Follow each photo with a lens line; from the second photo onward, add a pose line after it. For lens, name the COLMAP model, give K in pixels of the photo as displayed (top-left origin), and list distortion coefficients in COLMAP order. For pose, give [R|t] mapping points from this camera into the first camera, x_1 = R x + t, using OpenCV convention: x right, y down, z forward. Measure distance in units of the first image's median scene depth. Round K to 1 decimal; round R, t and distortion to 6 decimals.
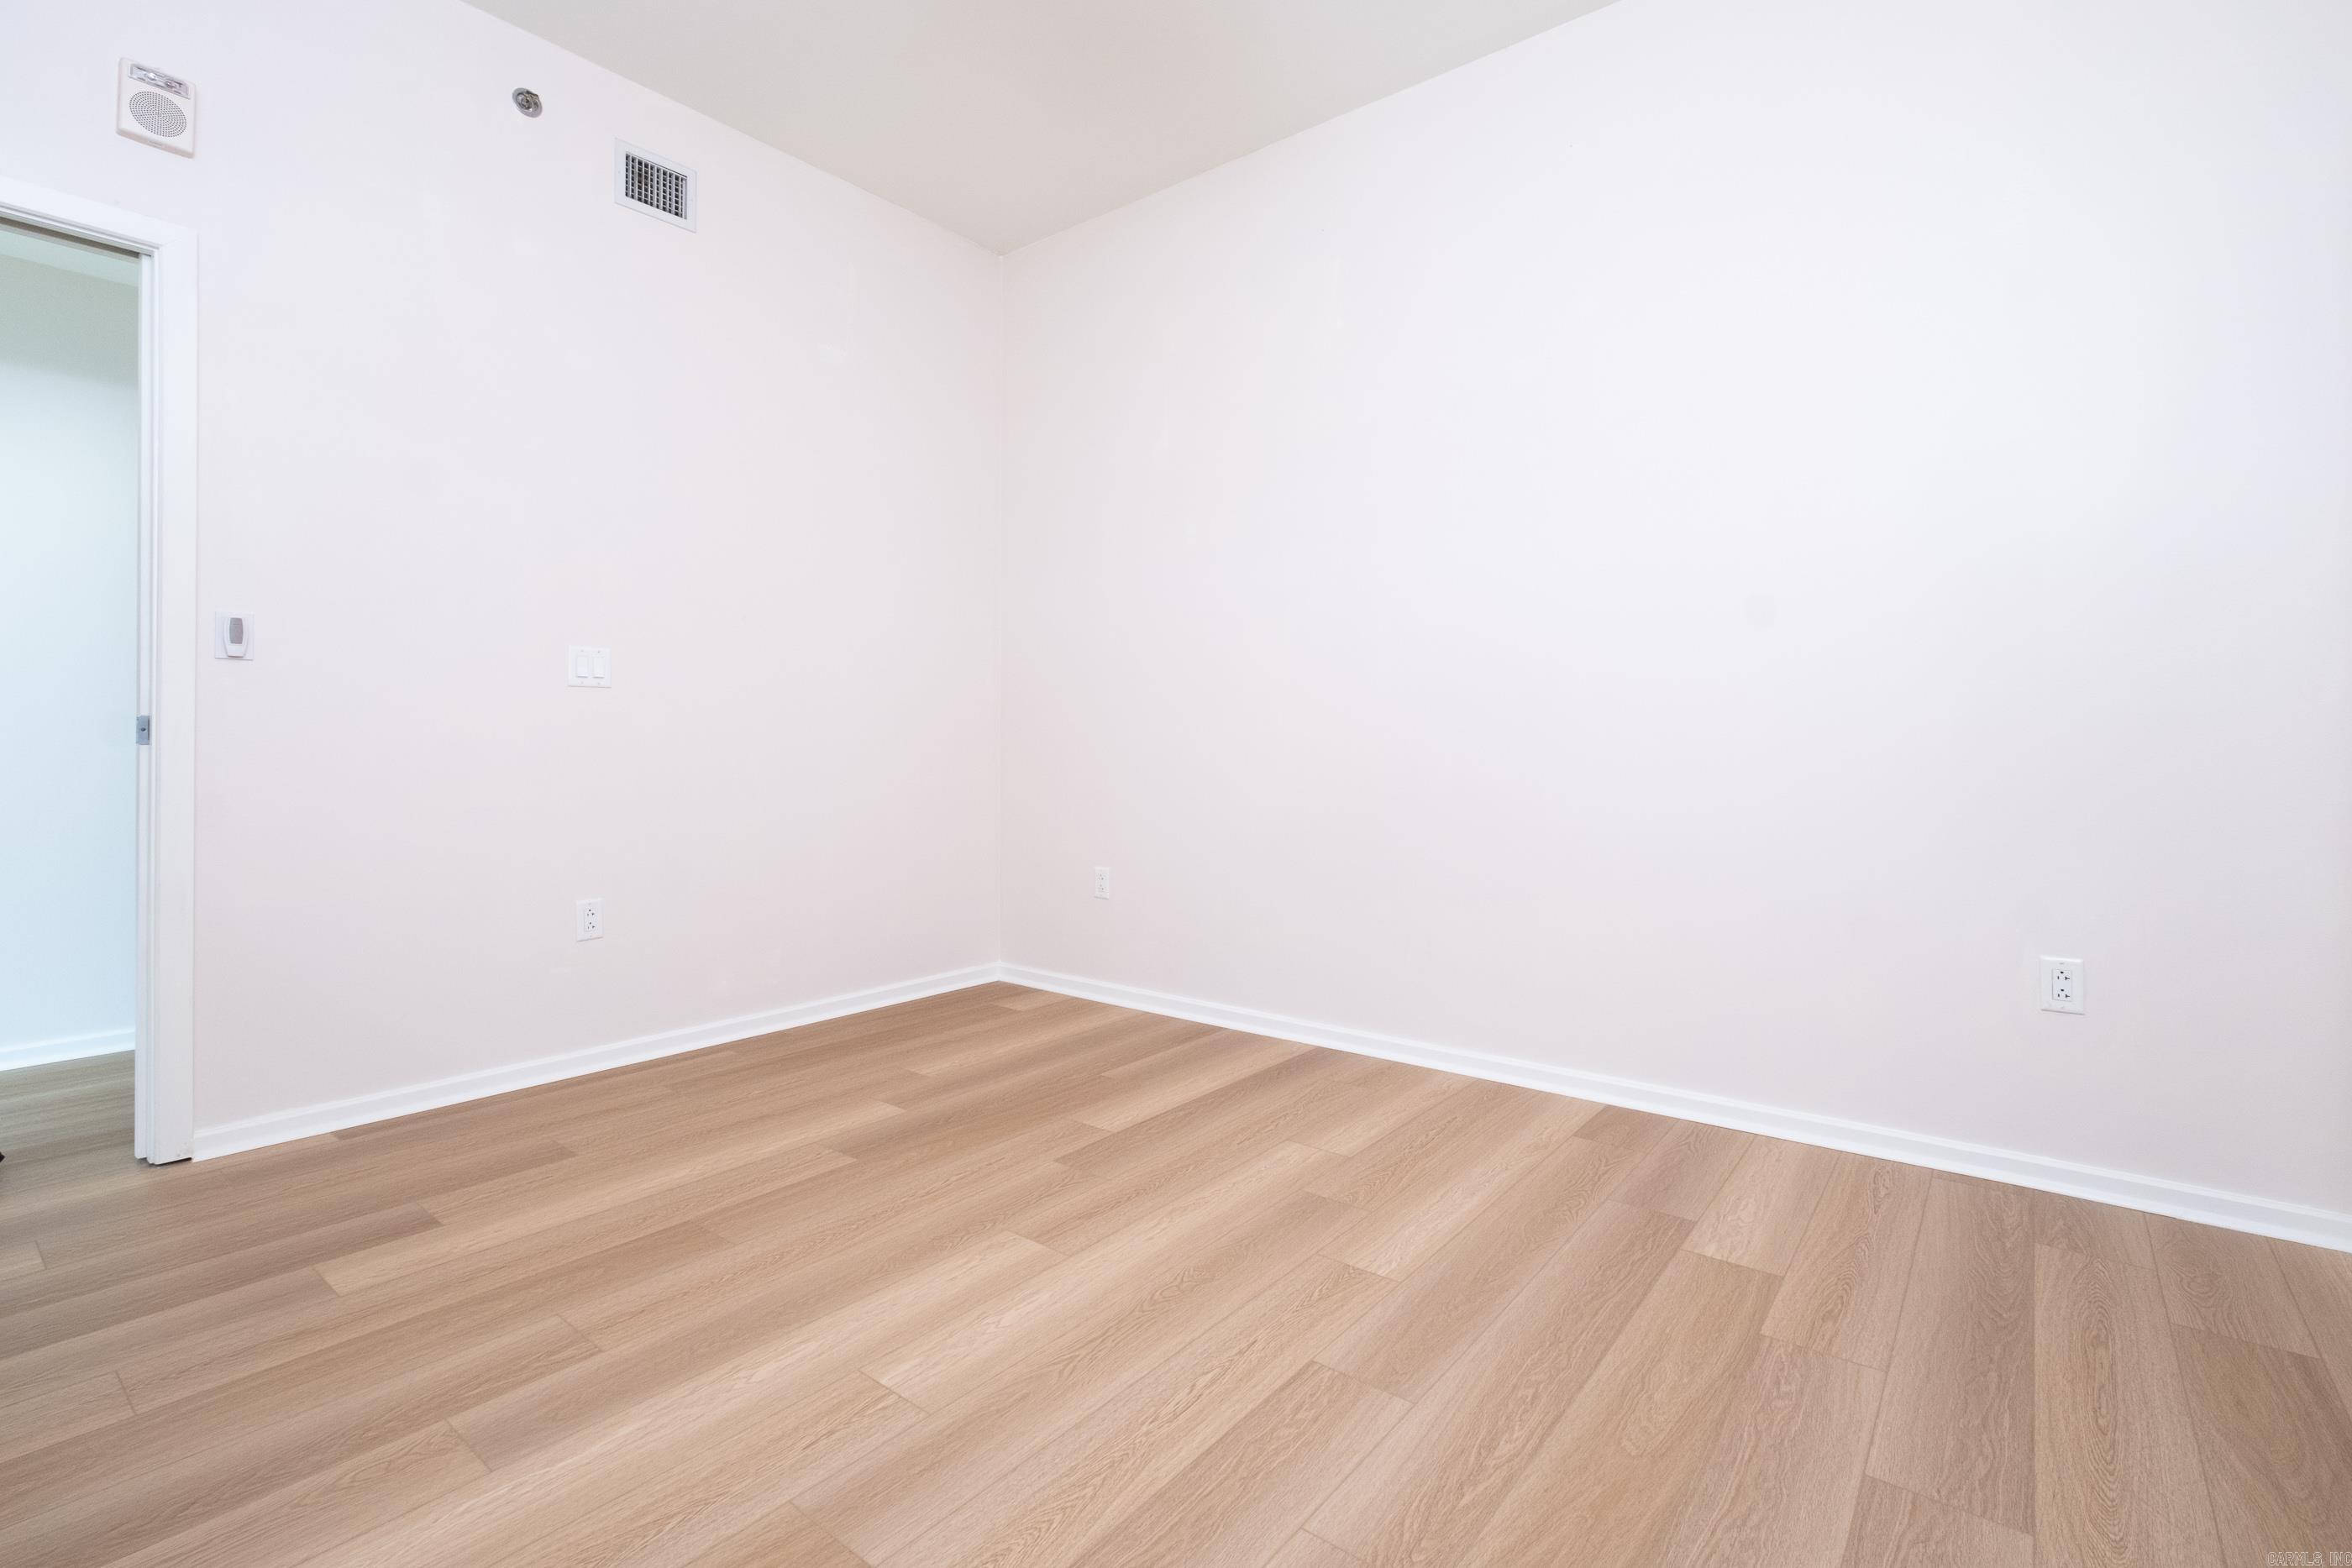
lens RADIAL K [[1072.3, 0, 1167.1], [0, 1072.3, 779.6], [0, 0, 1]] dist [-0.003512, -0.000593]
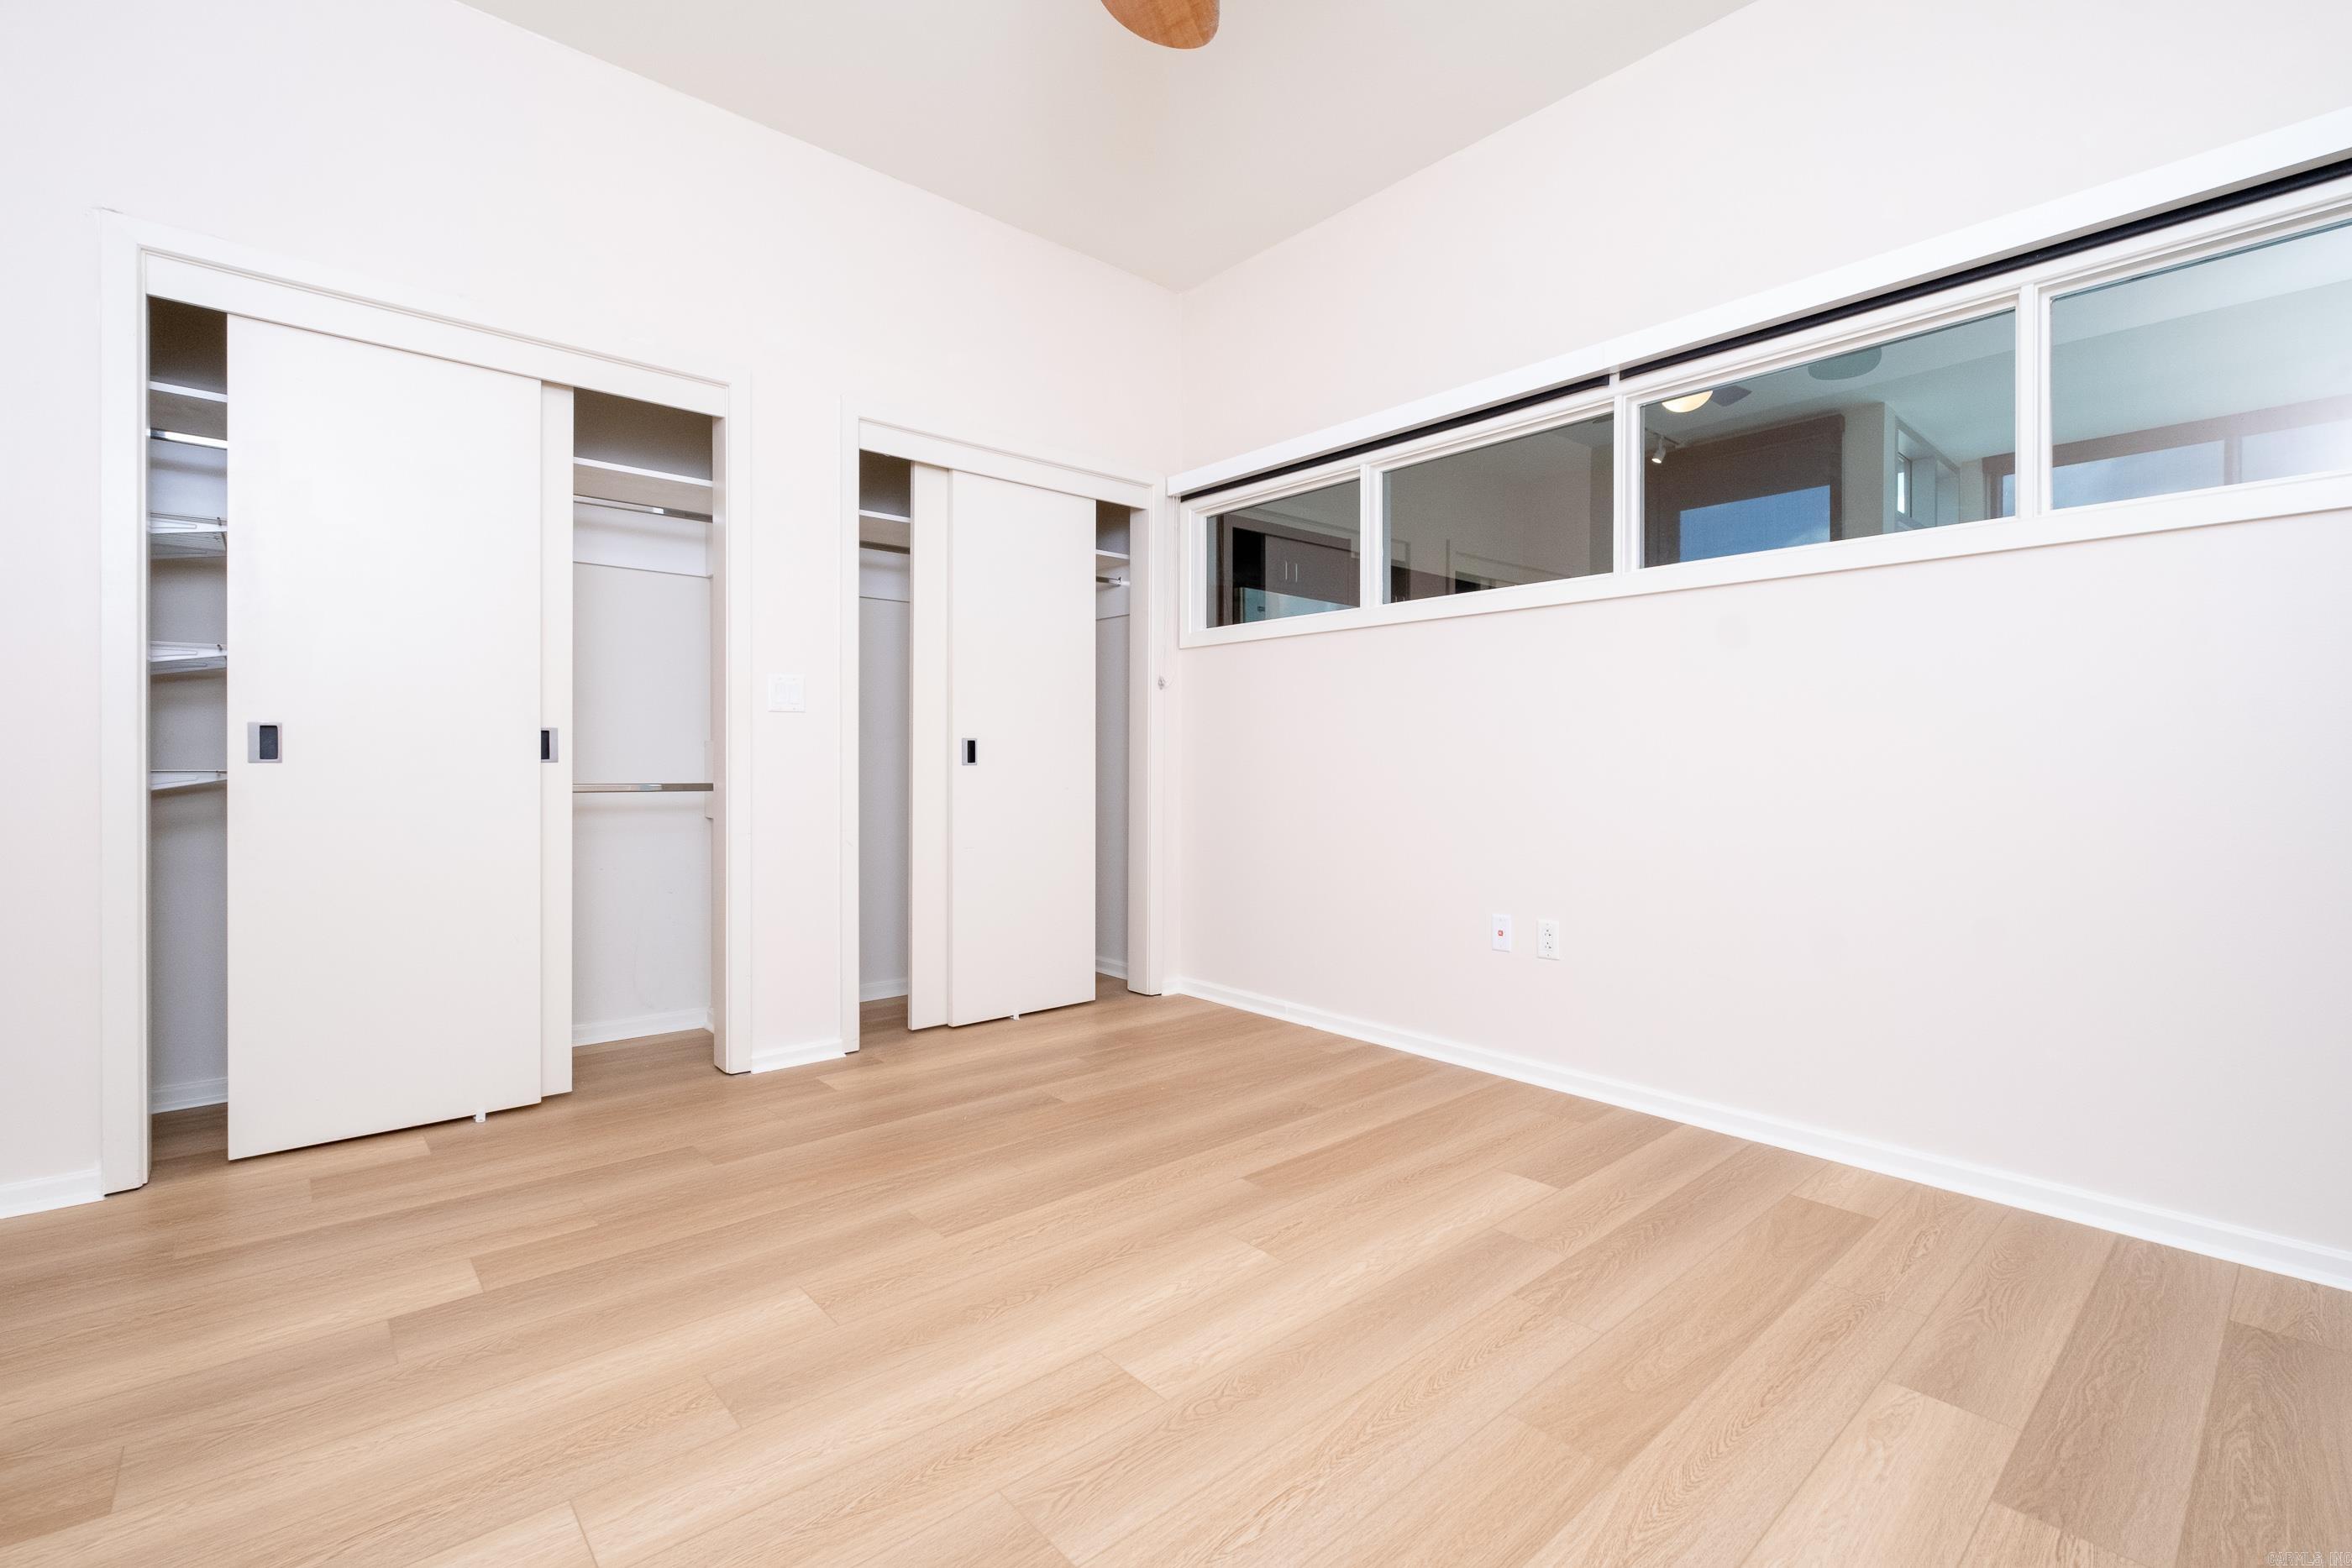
lens RADIAL K [[1035.5, 0, 1174.9], [0, 1035.5, 766.4], [0, 0, 1]] dist [-0.001162, -0.000467]
pose [[-0.987002, -0.004520, 0.160646, -0.273431], [0.001583, 0.999282, 0.037845, -0.069574], [-0.160702, 0.037607, -0.986286, 1.718442]]
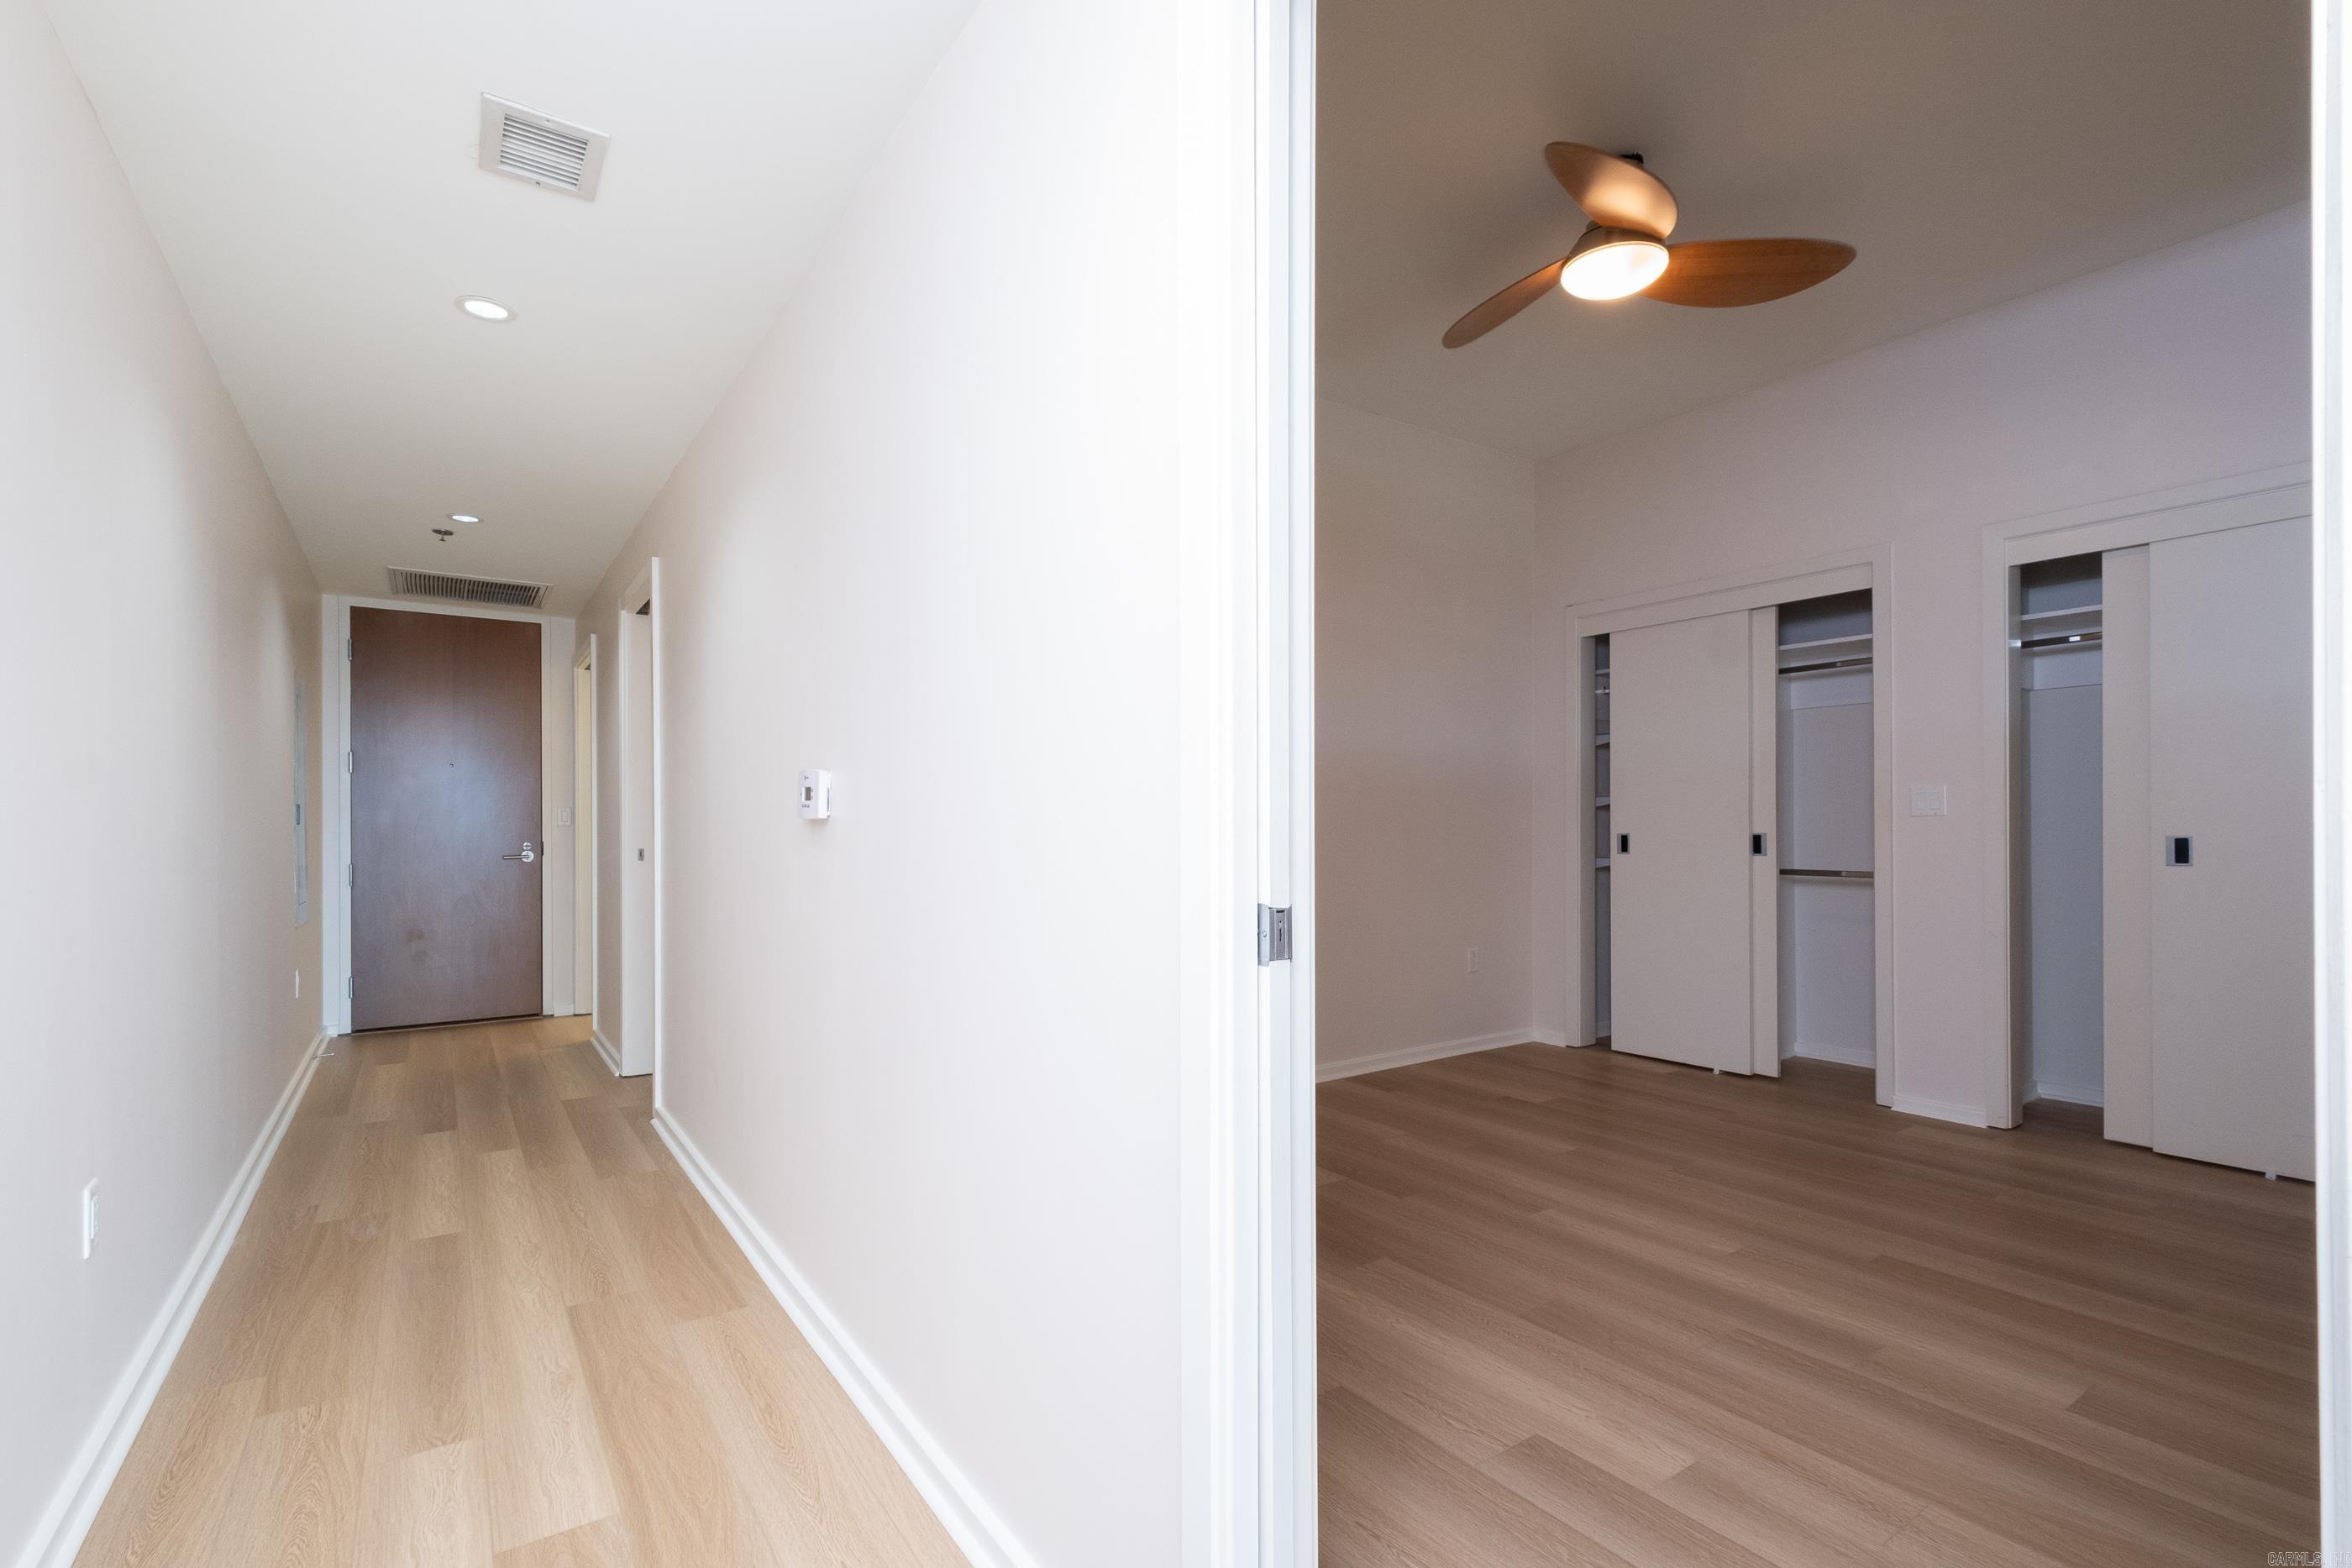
lens RADIAL K [[1067.6, 0, 1159.2], [0, 1067.6, 824.1], [0, 0, 1]] dist [0.013549, -0.000234]
pose [[0.286810, -0.000780, 0.957987, -1.670538], [0.039734, 0.999149, -0.011082, -0.112385], [-0.957163, 0.041243, 0.286597, 1.033094]]
